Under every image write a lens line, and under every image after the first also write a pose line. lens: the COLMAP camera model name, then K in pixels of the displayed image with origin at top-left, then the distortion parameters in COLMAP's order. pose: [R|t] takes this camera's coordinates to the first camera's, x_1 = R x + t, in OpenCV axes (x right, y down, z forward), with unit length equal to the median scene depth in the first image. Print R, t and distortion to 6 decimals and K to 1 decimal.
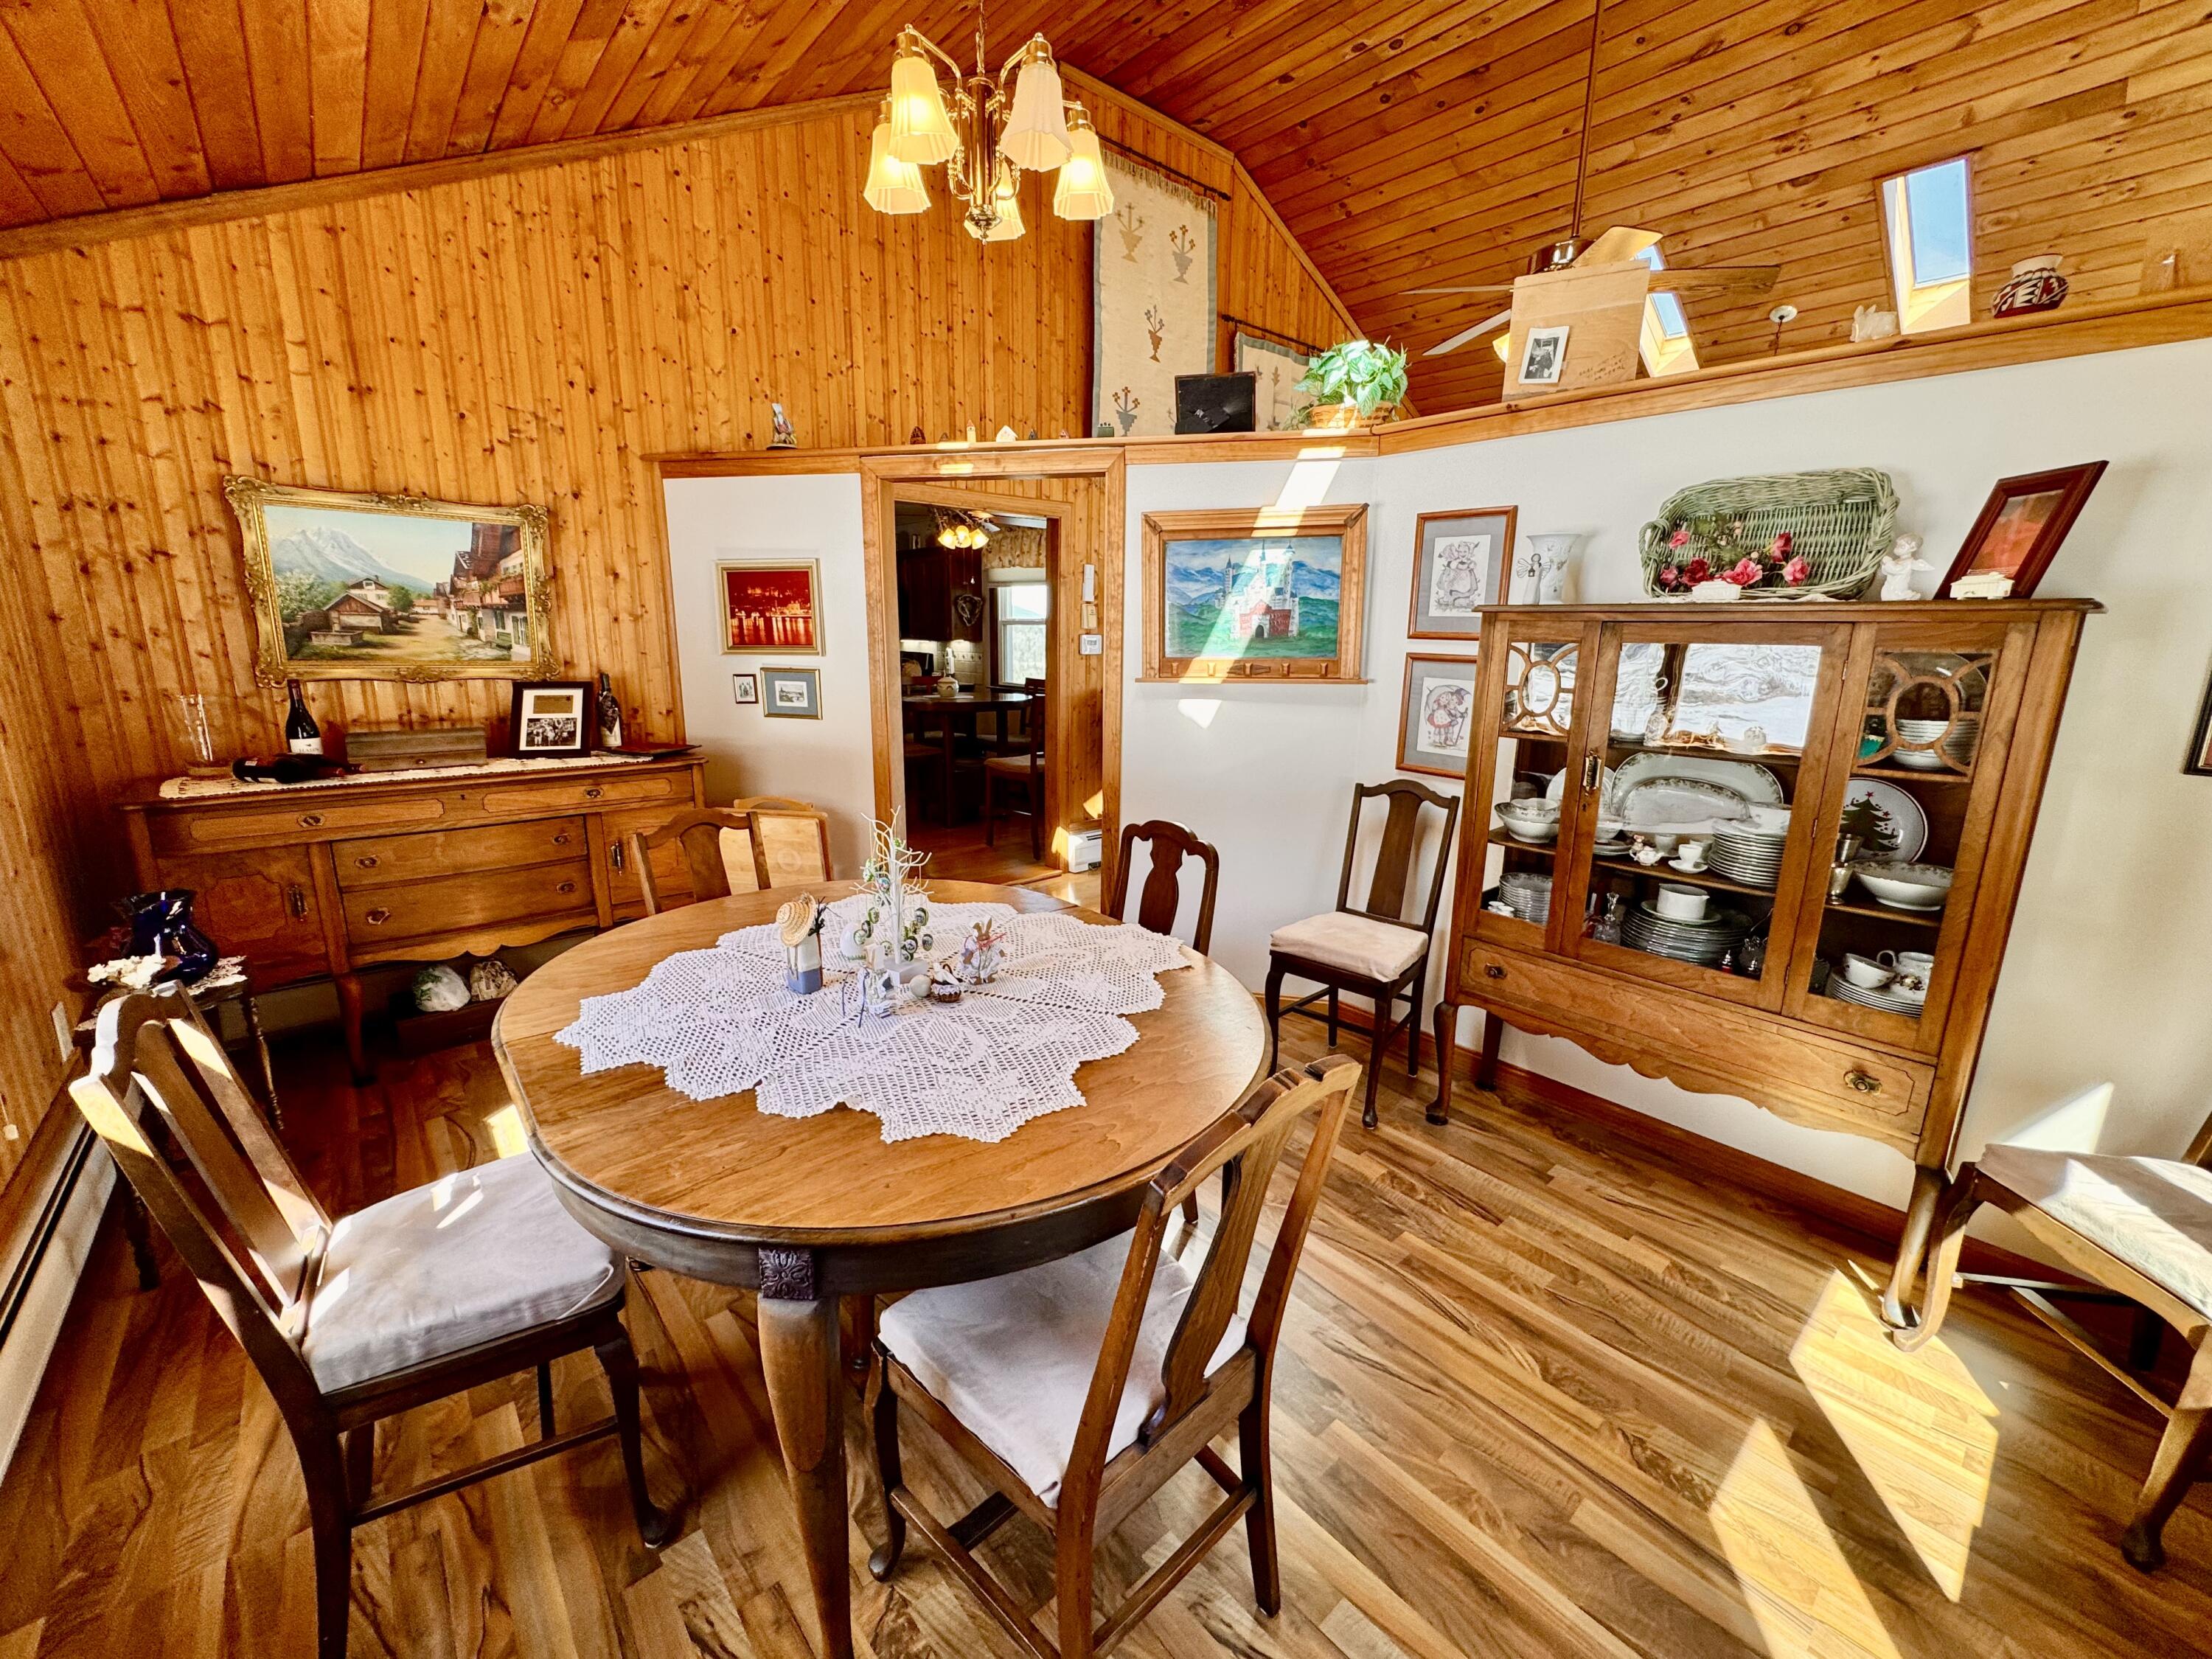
lens RADIAL K [[882.0, 0, 1106.8], [0, 882.0, 827.1], [0, 0, 1]] dist [-0.002081, 0.001211]
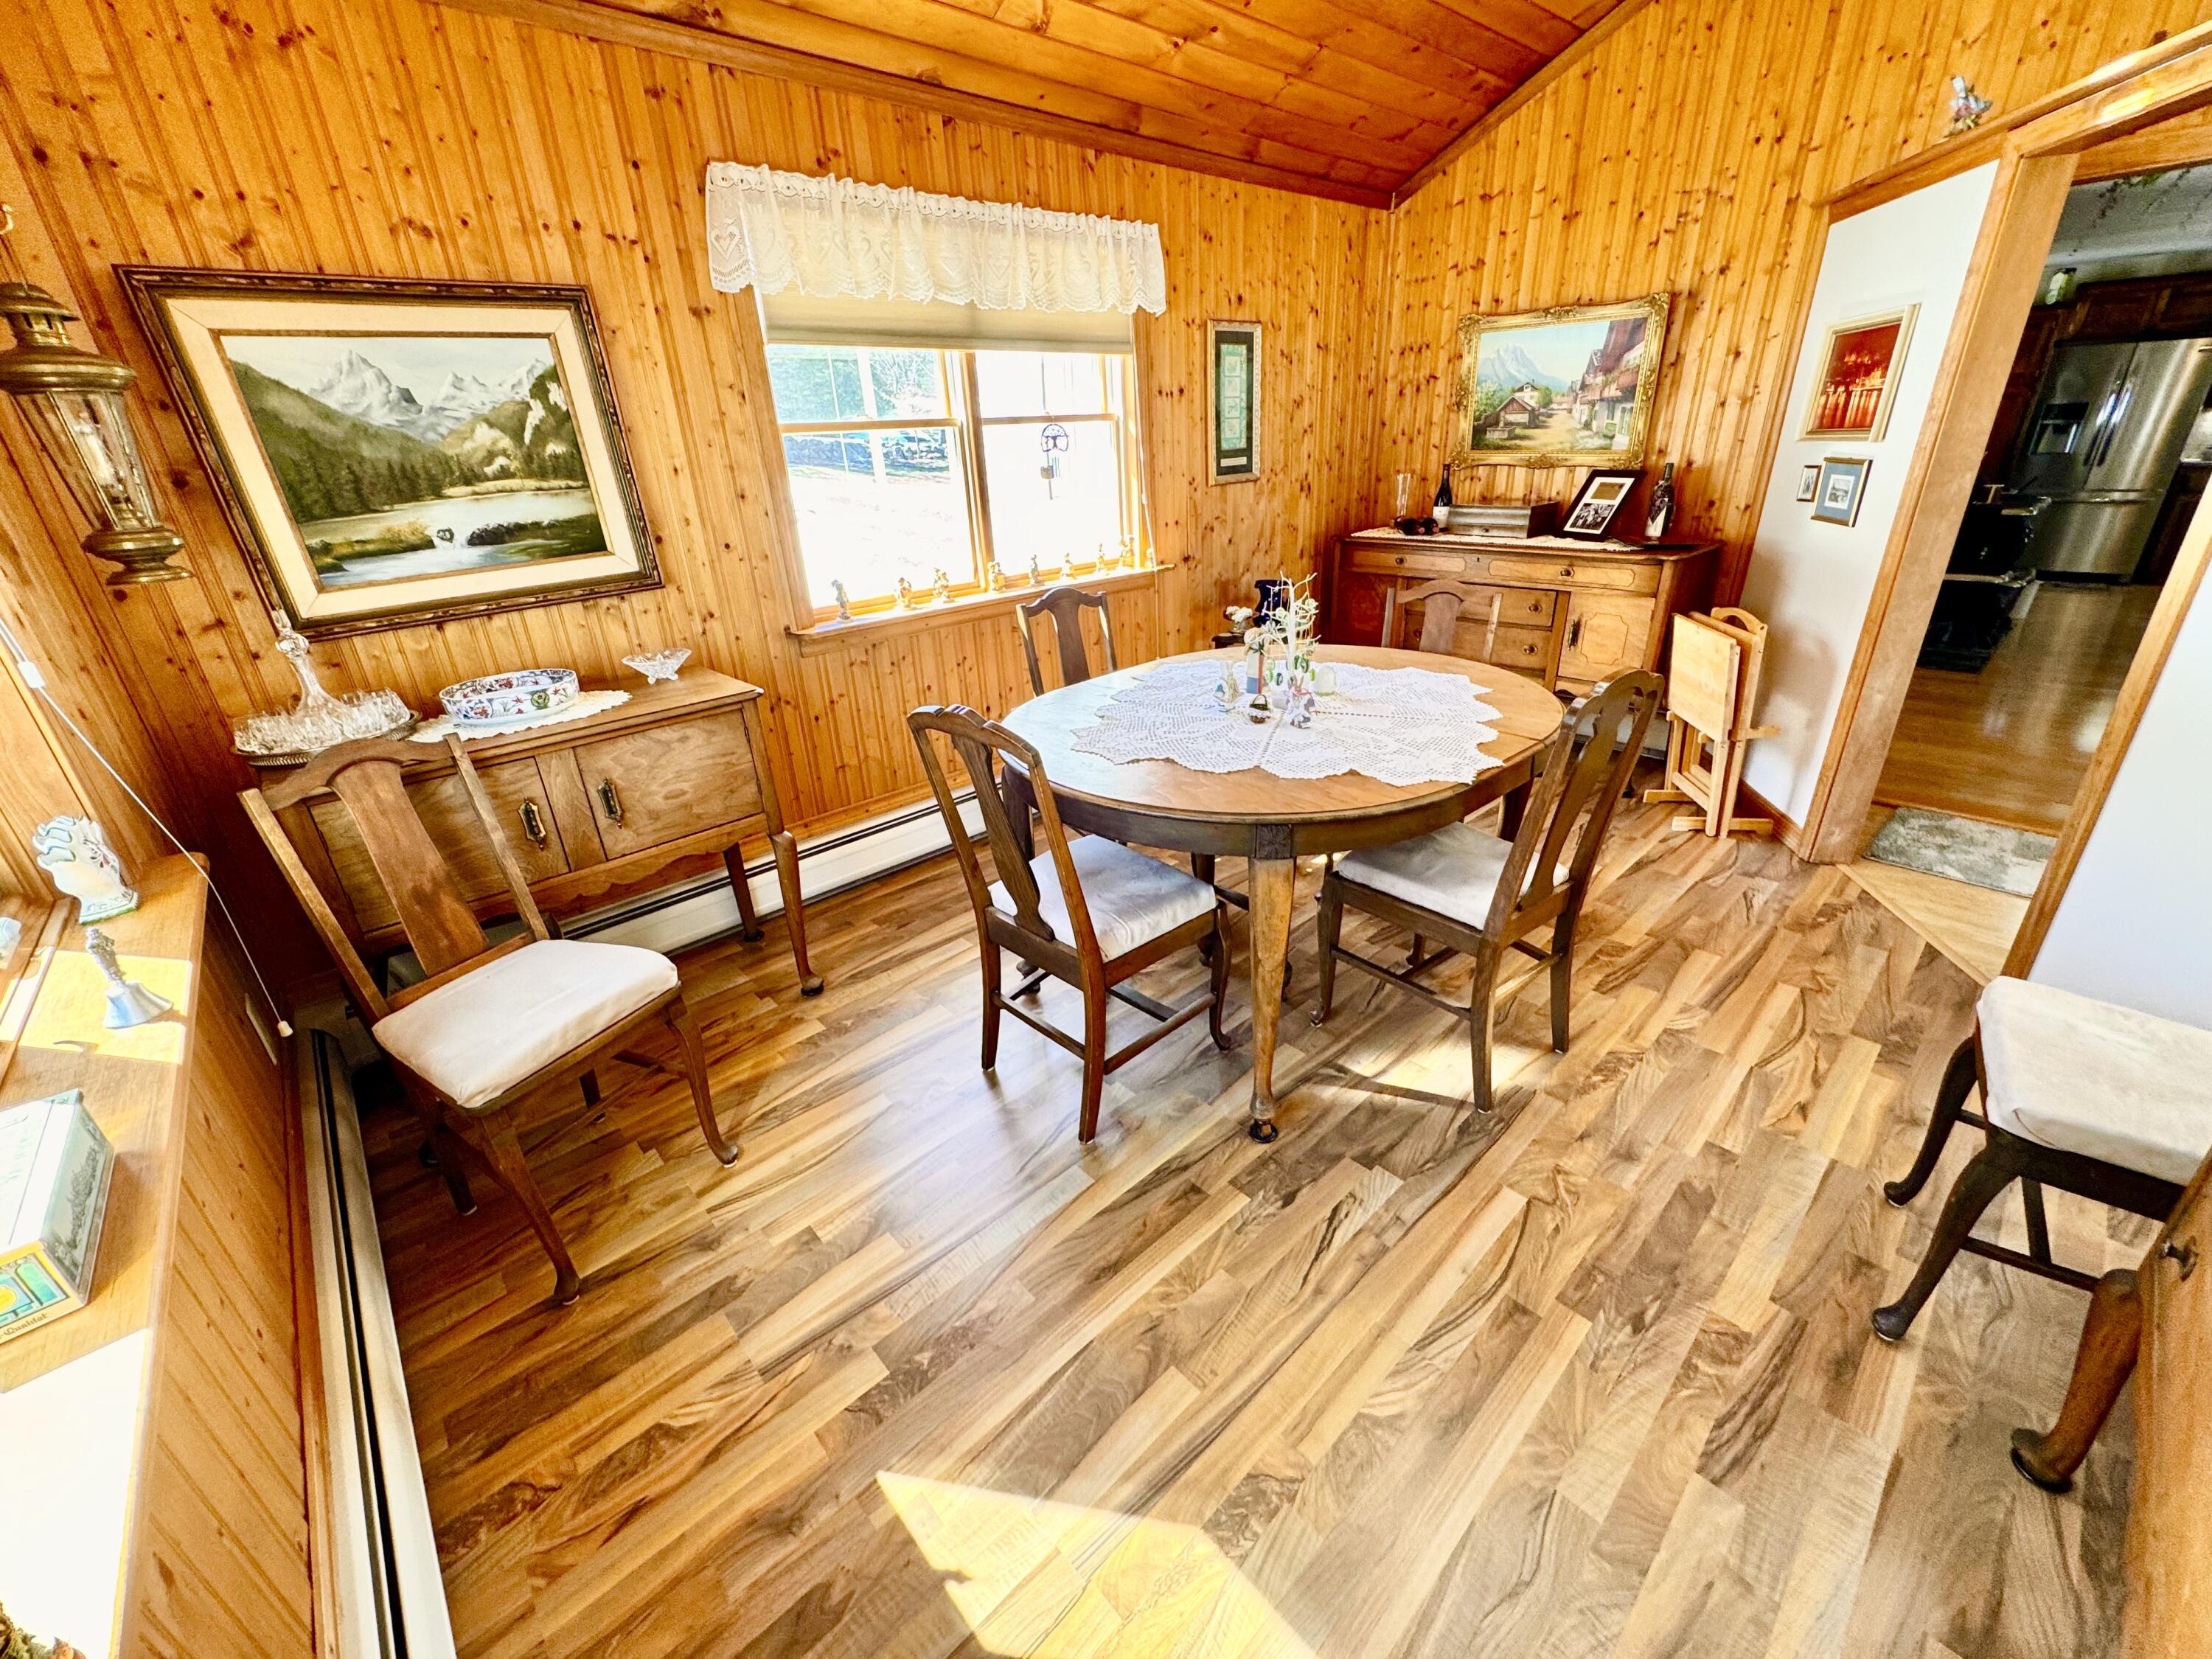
lens RADIAL K [[882.0, 0, 1108.5], [0, 882.0, 824.7], [0, 0, 1]] dist [-0.002081, 0.001211]
pose [[0.035316, 0.388112, -0.920935, 0.555397], [-0.182382, 0.908538, 0.375894, -0.061162], [0.982593, 0.154687, 0.102870, 0.336528]]
